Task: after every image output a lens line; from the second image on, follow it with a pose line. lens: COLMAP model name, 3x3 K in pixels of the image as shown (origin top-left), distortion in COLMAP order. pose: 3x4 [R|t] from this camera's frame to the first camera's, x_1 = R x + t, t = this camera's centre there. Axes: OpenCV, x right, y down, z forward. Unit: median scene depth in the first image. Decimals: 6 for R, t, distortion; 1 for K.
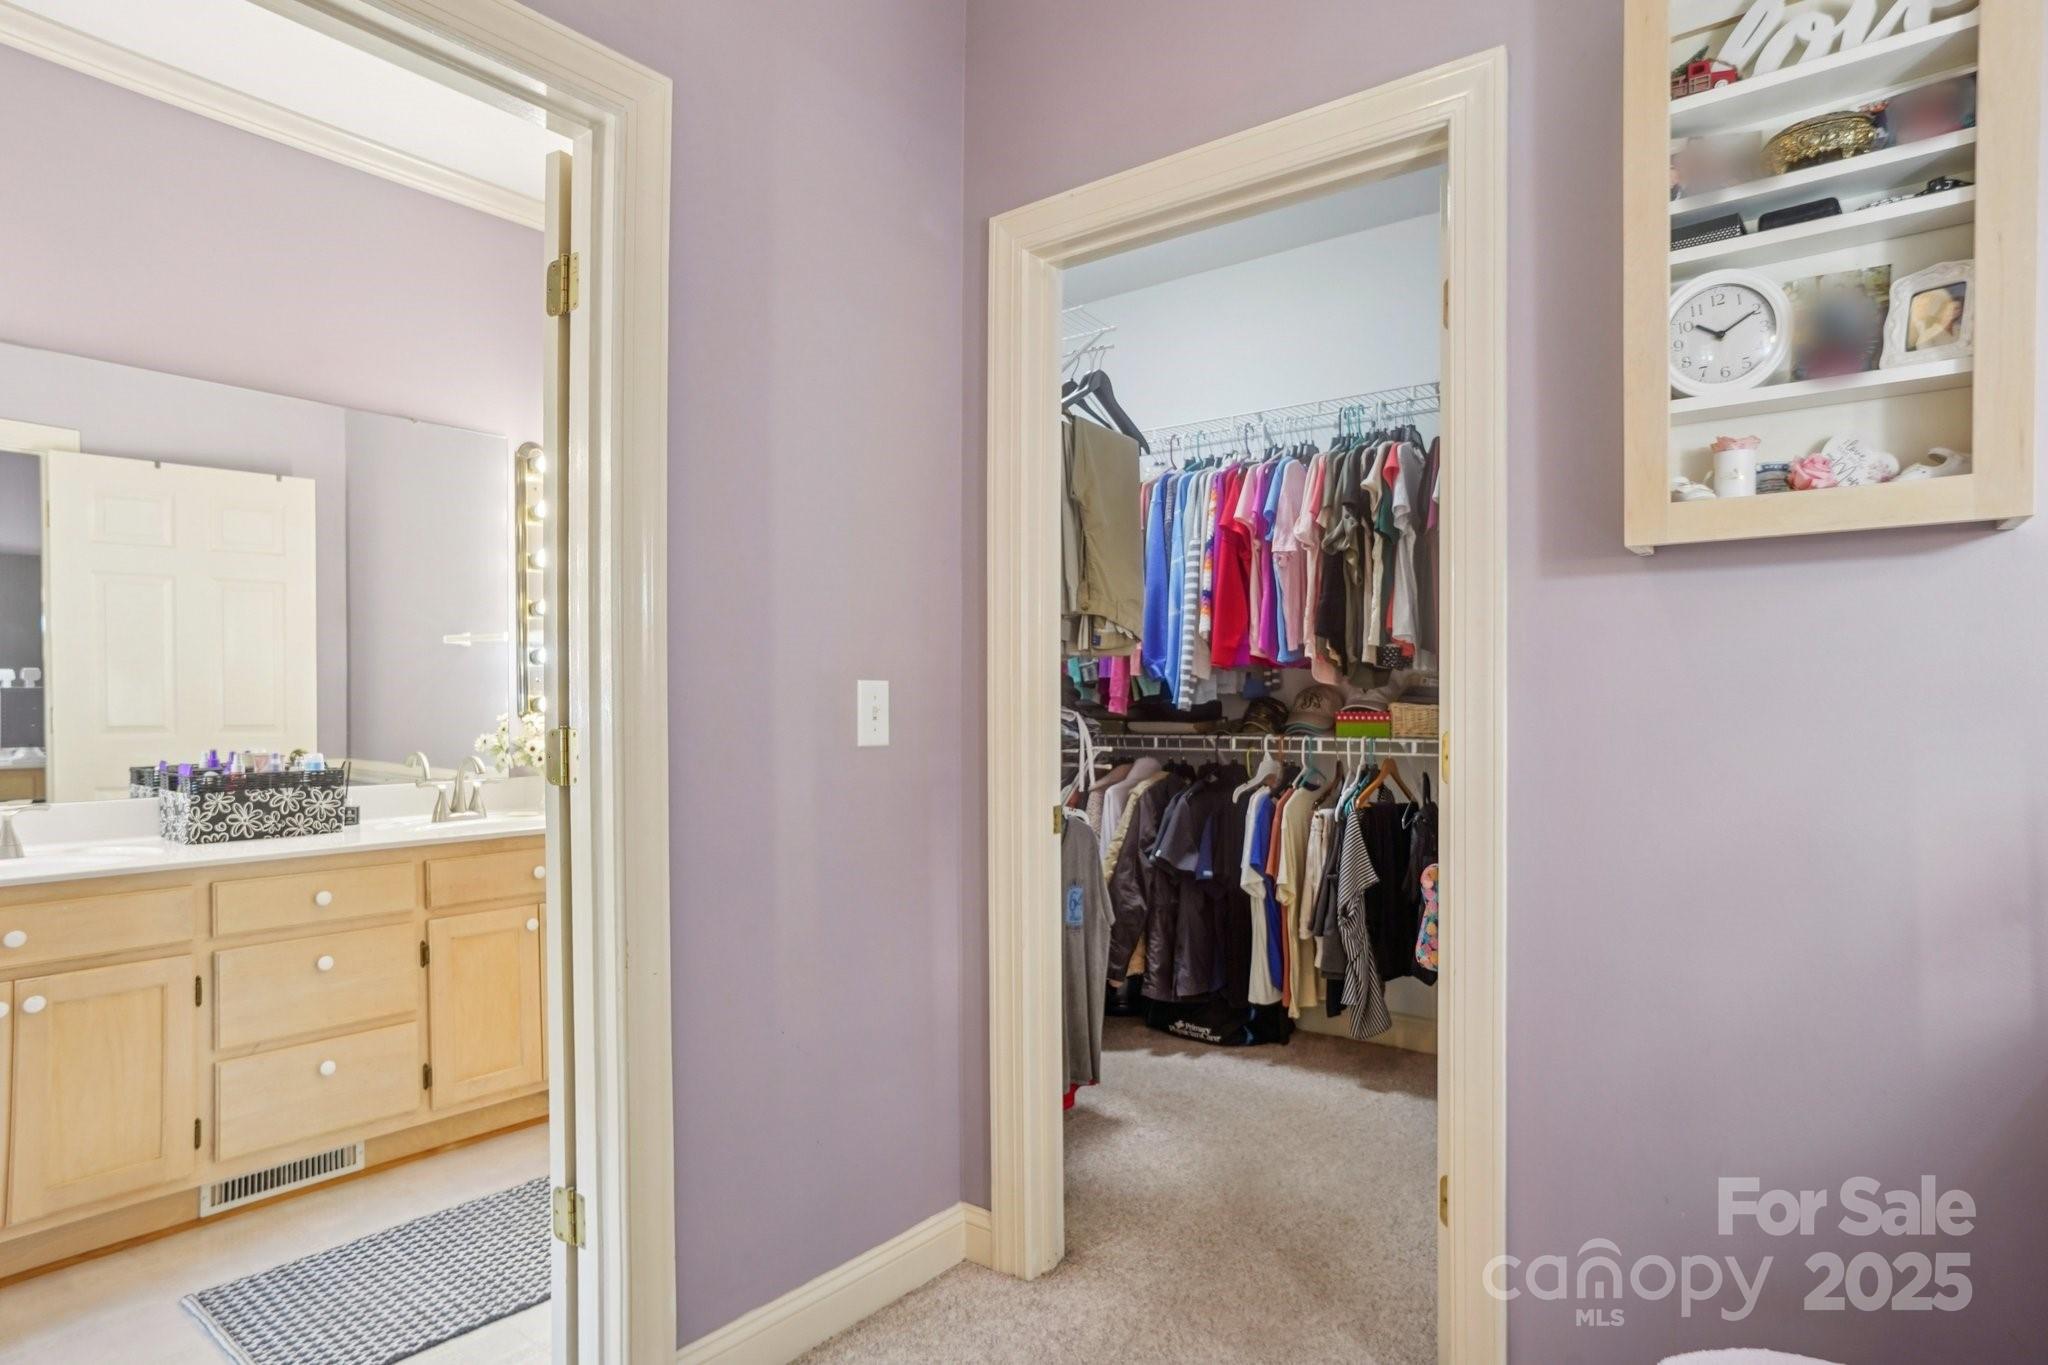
lens RADIAL K [[1089.6, 0, 1049.1], [0, 1089.6, 726.3], [0, 0, 1]] dist [-0.018952, 0.008319]
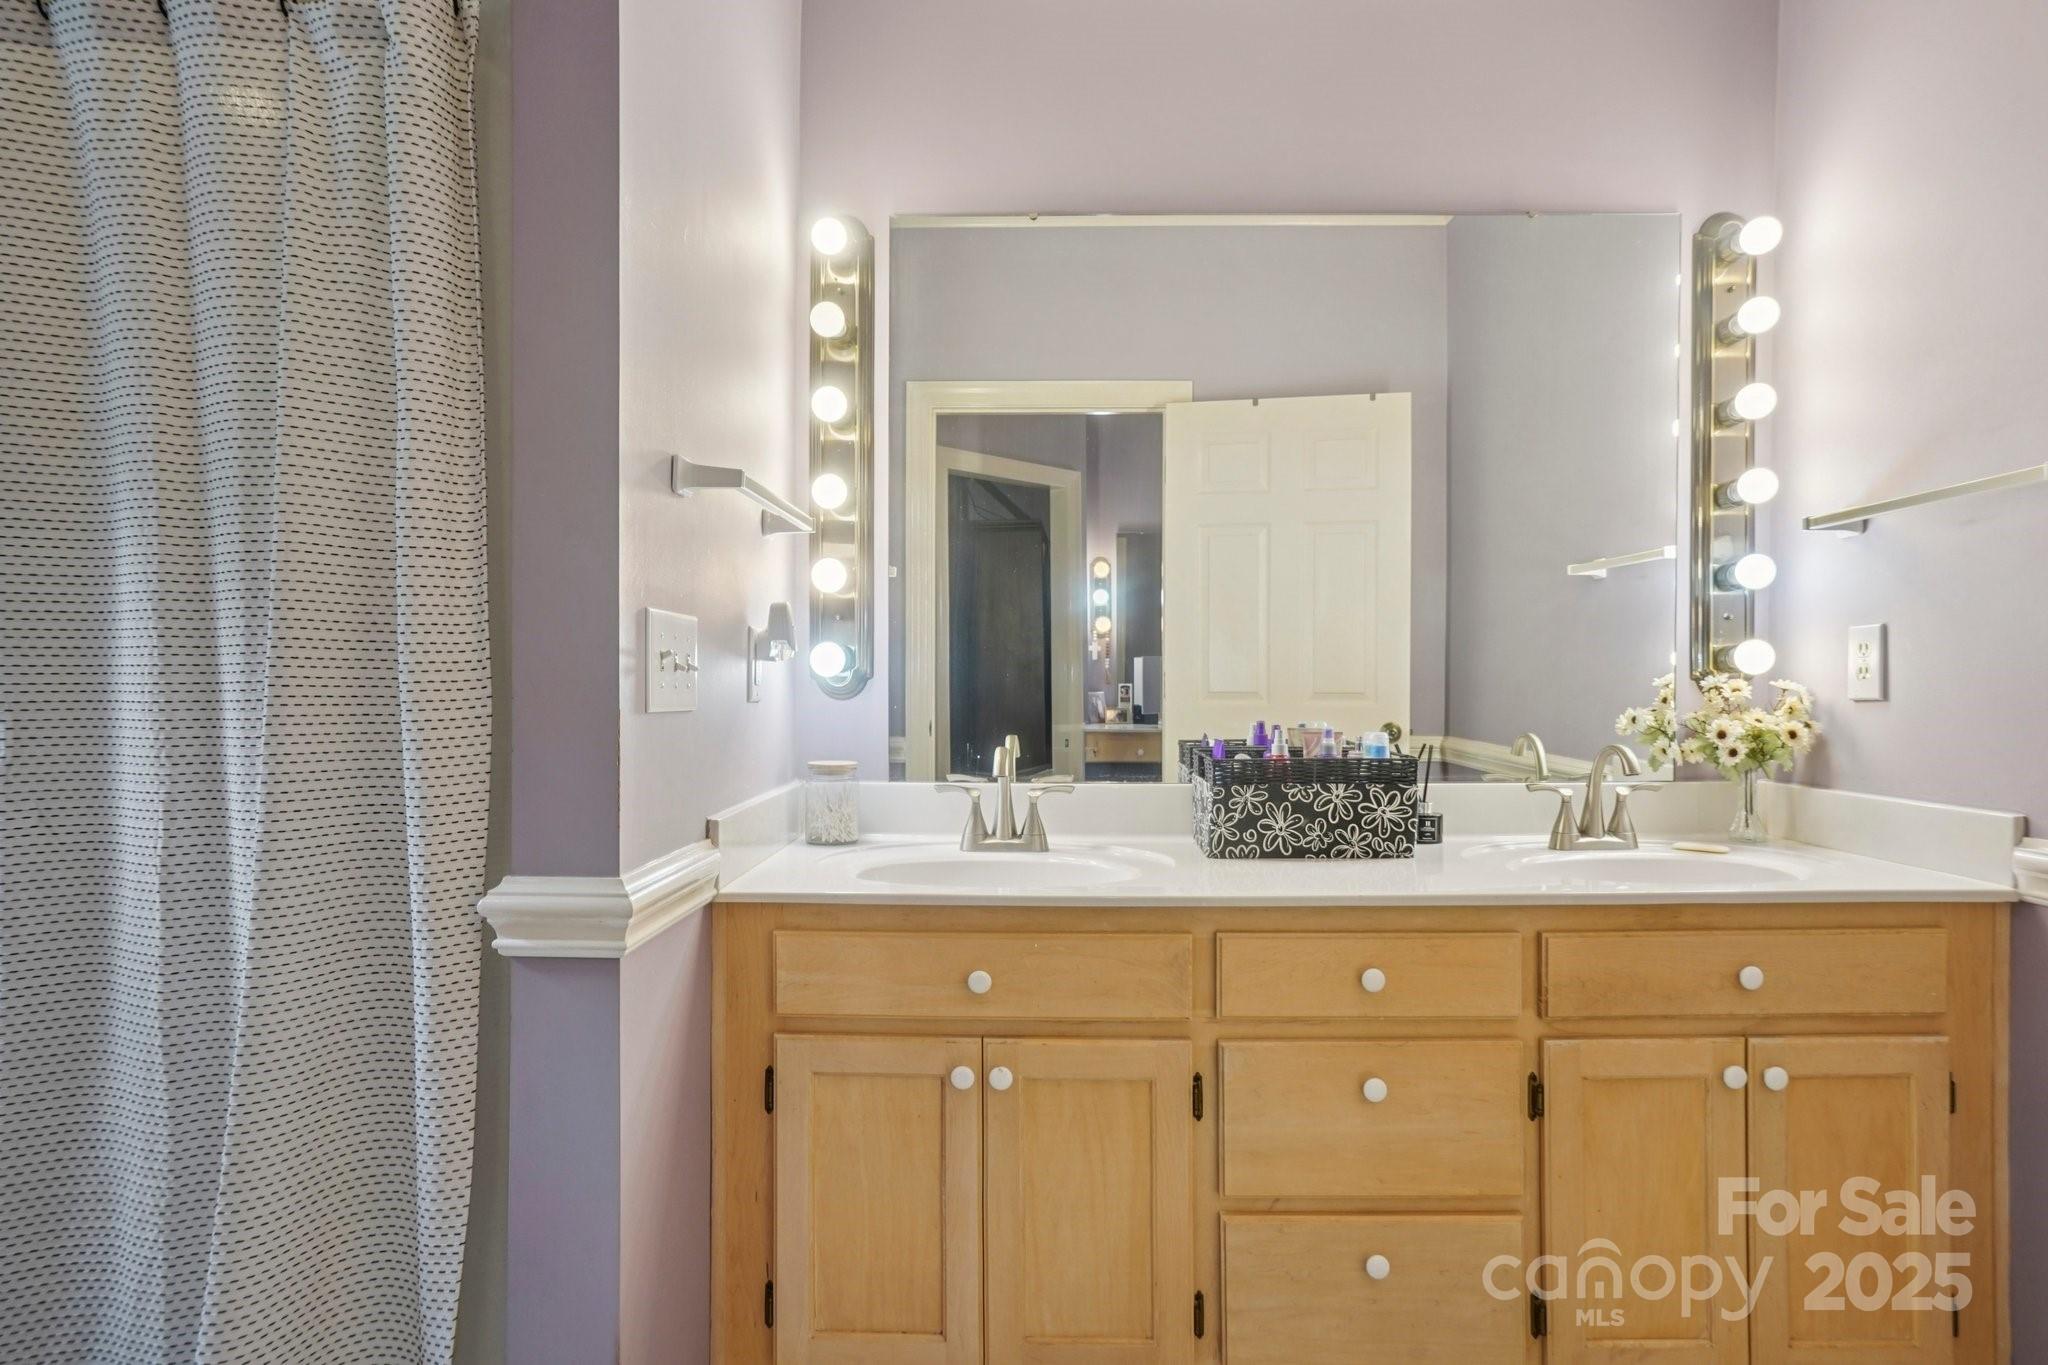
lens RADIAL K [[1089.6, 0, 1022.7], [0, 1089.6, 691.6], [0, 0, 1]] dist [-0.018952, 0.008319]
pose [[0.571396, 0.007700, -0.820638, -0.270485], [-0.015781, 0.999874, -0.001606, 0.005718], [0.820523, 0.013868, 0.571446, 0.460287]]
